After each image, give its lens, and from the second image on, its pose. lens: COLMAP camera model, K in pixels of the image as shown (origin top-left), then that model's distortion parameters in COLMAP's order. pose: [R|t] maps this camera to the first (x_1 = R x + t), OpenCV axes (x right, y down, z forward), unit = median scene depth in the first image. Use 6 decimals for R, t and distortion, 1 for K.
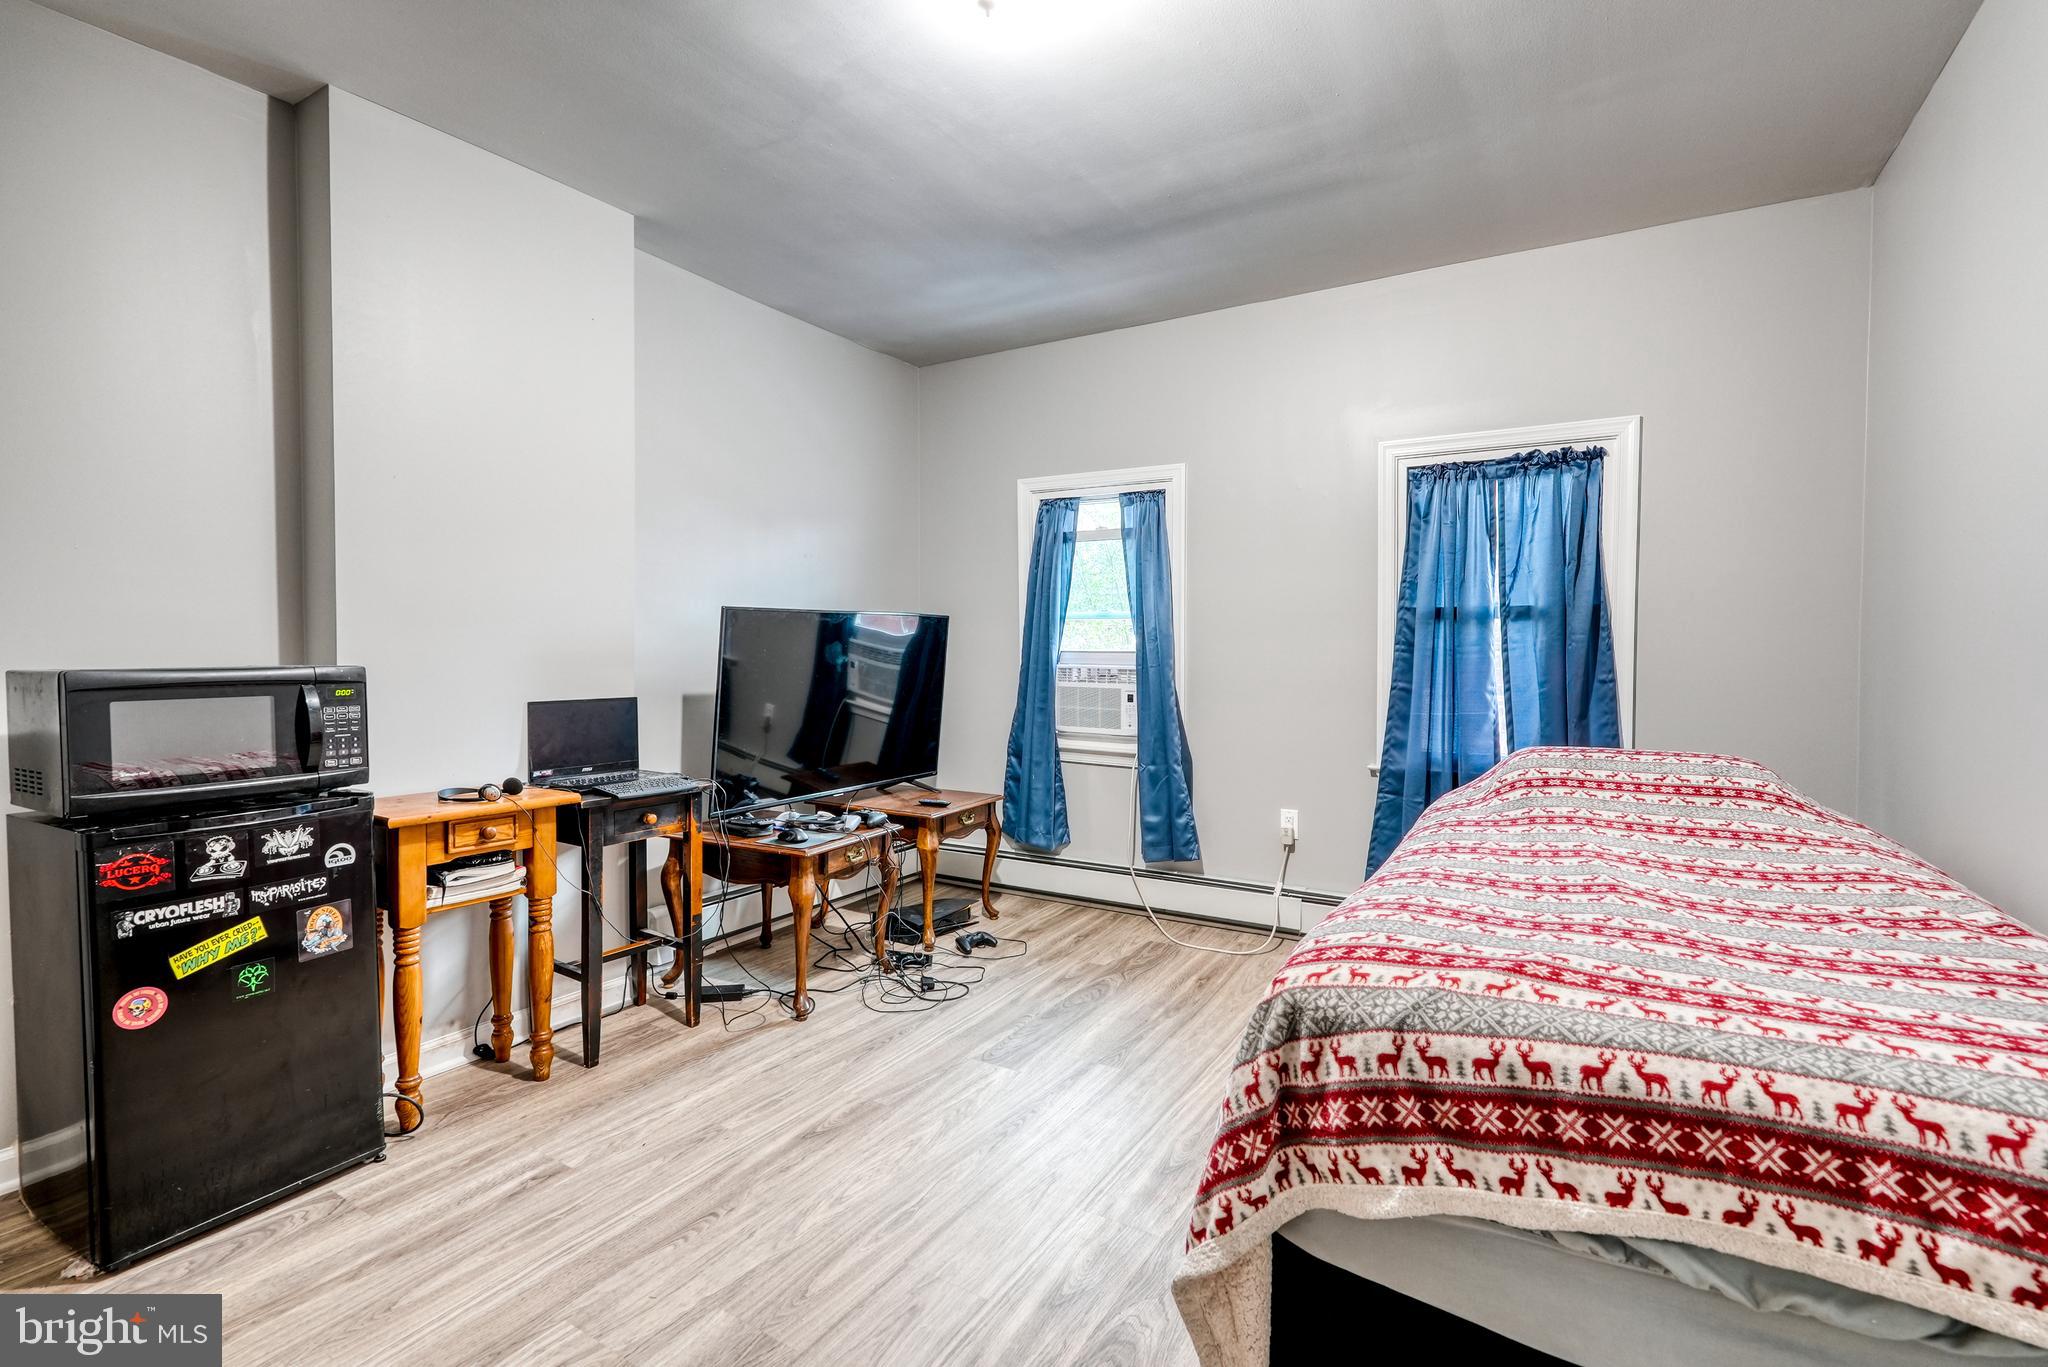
lens RADIAL K [[934.8, 0, 1034.2], [0, 934.8, 679.6], [0, 0, 1]] dist [-0.003895, 0.002967]
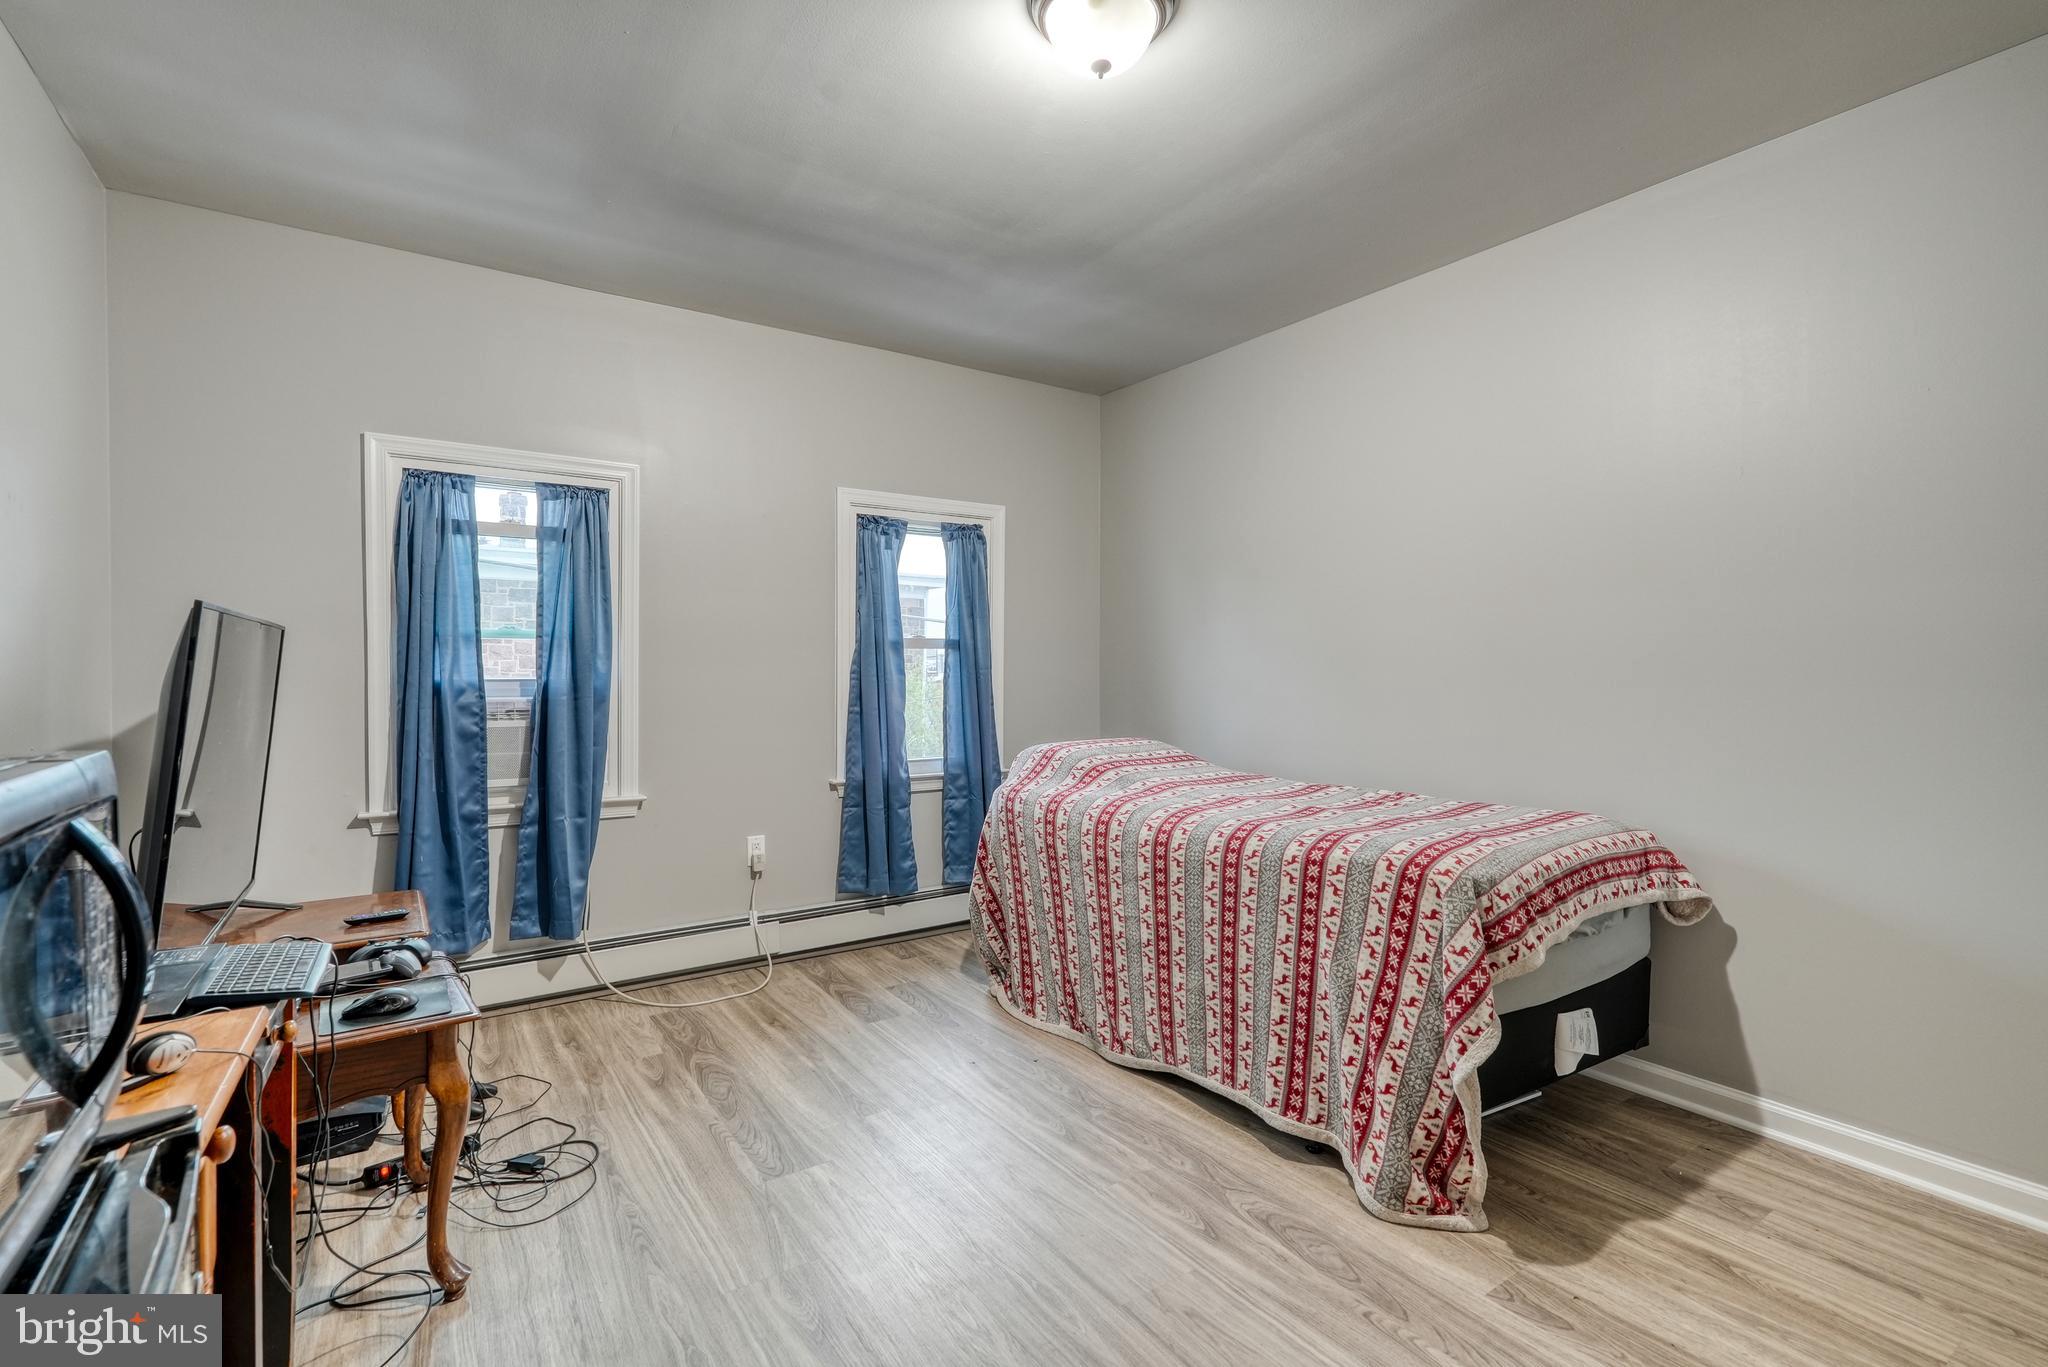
lens RADIAL K [[934.8, 0, 1016.6], [0, 934.8, 677.0], [0, 0, 1]] dist [-0.003895, 0.002967]
pose [[0.404592, -0.007914, 0.914463, -0.555386], [0.034048, 0.999400, -0.006415, -0.015177], [-0.913863, 0.033731, 0.404618, 0.356956]]
